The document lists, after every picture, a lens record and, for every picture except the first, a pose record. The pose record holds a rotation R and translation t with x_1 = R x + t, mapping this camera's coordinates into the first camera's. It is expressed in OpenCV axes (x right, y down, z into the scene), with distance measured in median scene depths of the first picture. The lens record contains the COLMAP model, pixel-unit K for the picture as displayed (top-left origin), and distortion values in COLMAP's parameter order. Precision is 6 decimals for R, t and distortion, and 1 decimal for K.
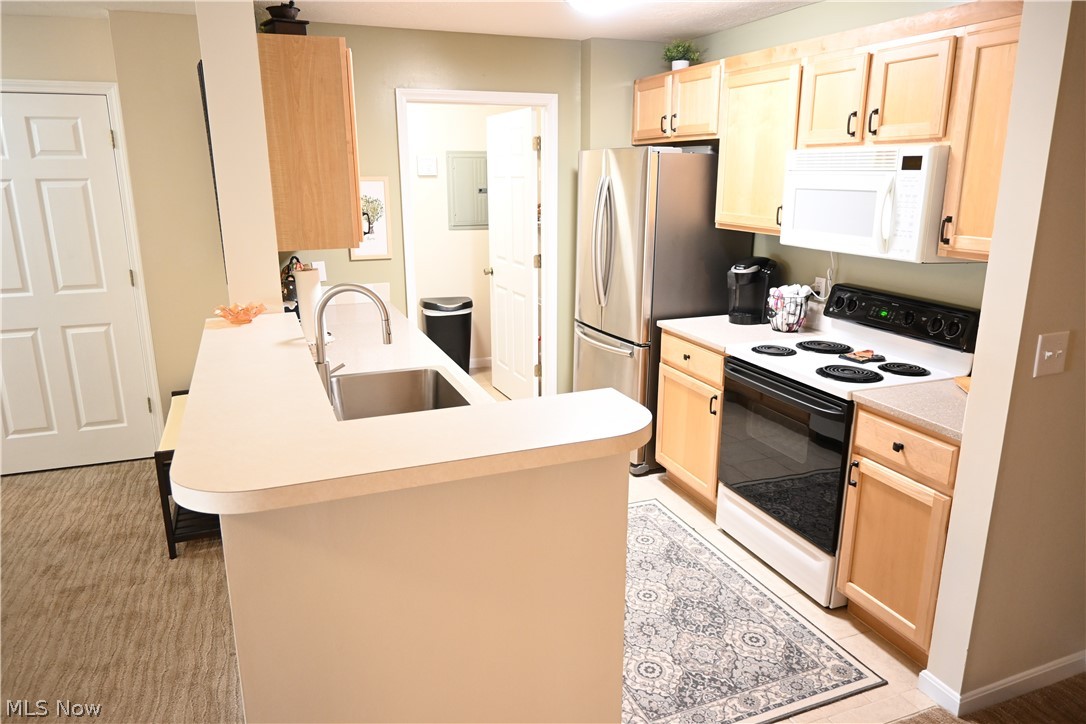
lens RADIAL K [[739.2, 0, 545.7], [0, 739.2, 364.8], [0, 0, 1]] dist [0.000377, -0.006589]
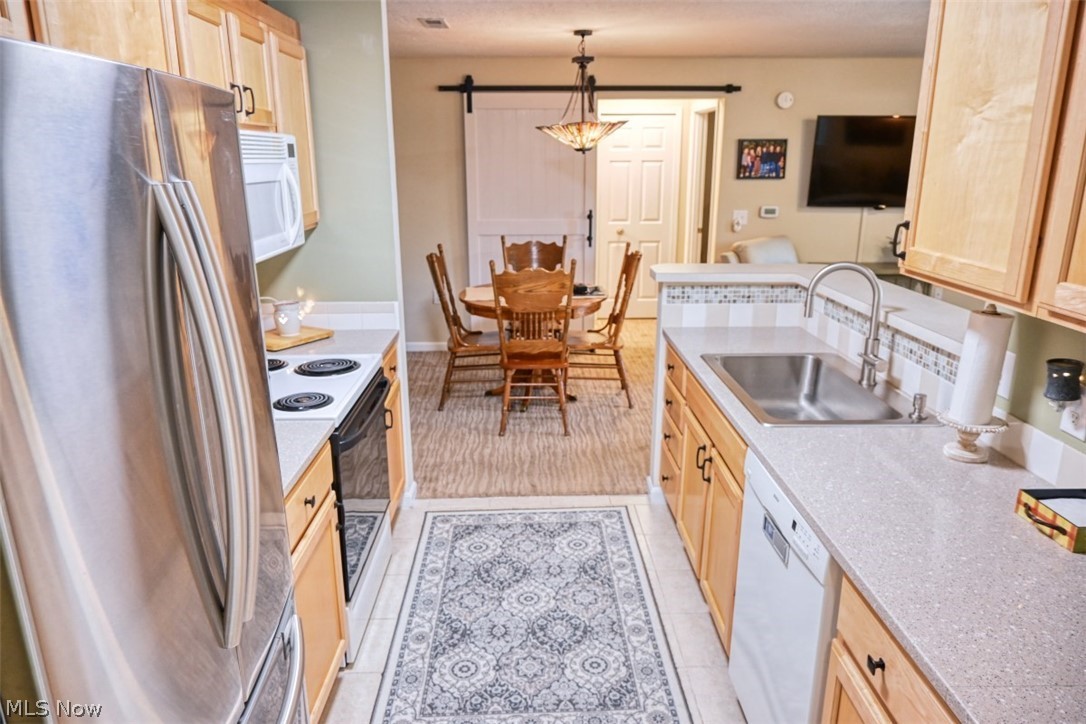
lens RADIAL K [[739.2, 0, 545.6], [0, 739.2, 363.4], [0, 0, 1]] dist [0.000377, -0.006589]
pose [[-0.938542, -0.091254, 0.332883, -0.157294], [0.091200, 0.864584, 0.494142, -0.382272], [-0.332897, 0.494132, -0.803127, 1.445005]]
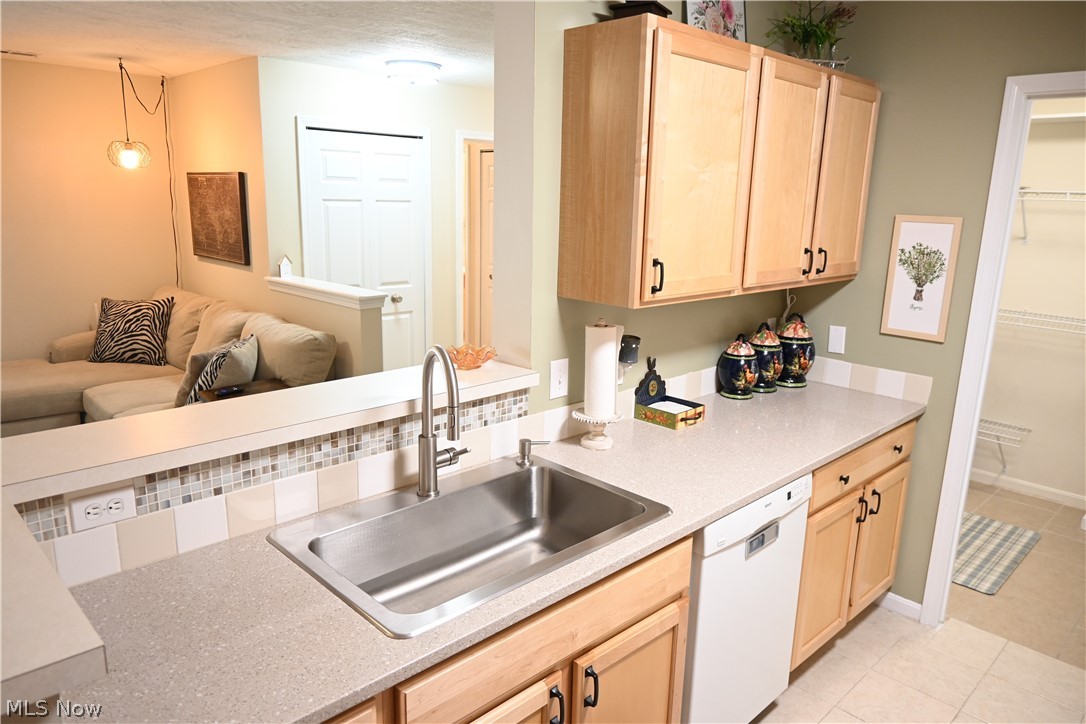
lens RADIAL K [[739.2, 0, 535.0], [0, 739.2, 353.3], [0, 0, 1]] dist [0.000377, -0.006589]
pose [[0.376048, 0.210251, -0.902431, 0.311652], [-0.263372, 0.958000, 0.113449, -0.149237], [0.888382, 0.195013, 0.415628, 0.544859]]
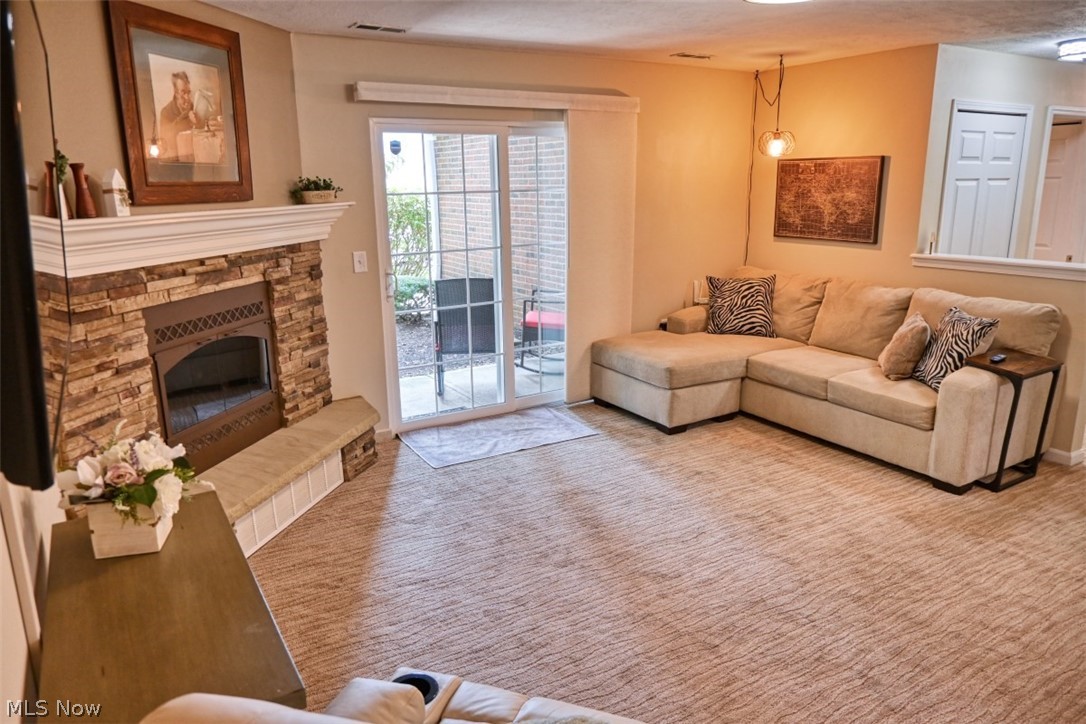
lens RADIAL K [[739.2, 0, 545.0], [0, 739.2, 361.9], [0, 0, 1]] dist [0.000377, -0.006589]
pose [[0.169235, 0.240578, -0.955762, 0.175039], [-0.243035, 0.949991, 0.196091, 0.094086], [0.955140, 0.199098, 0.219241, -0.323419]]
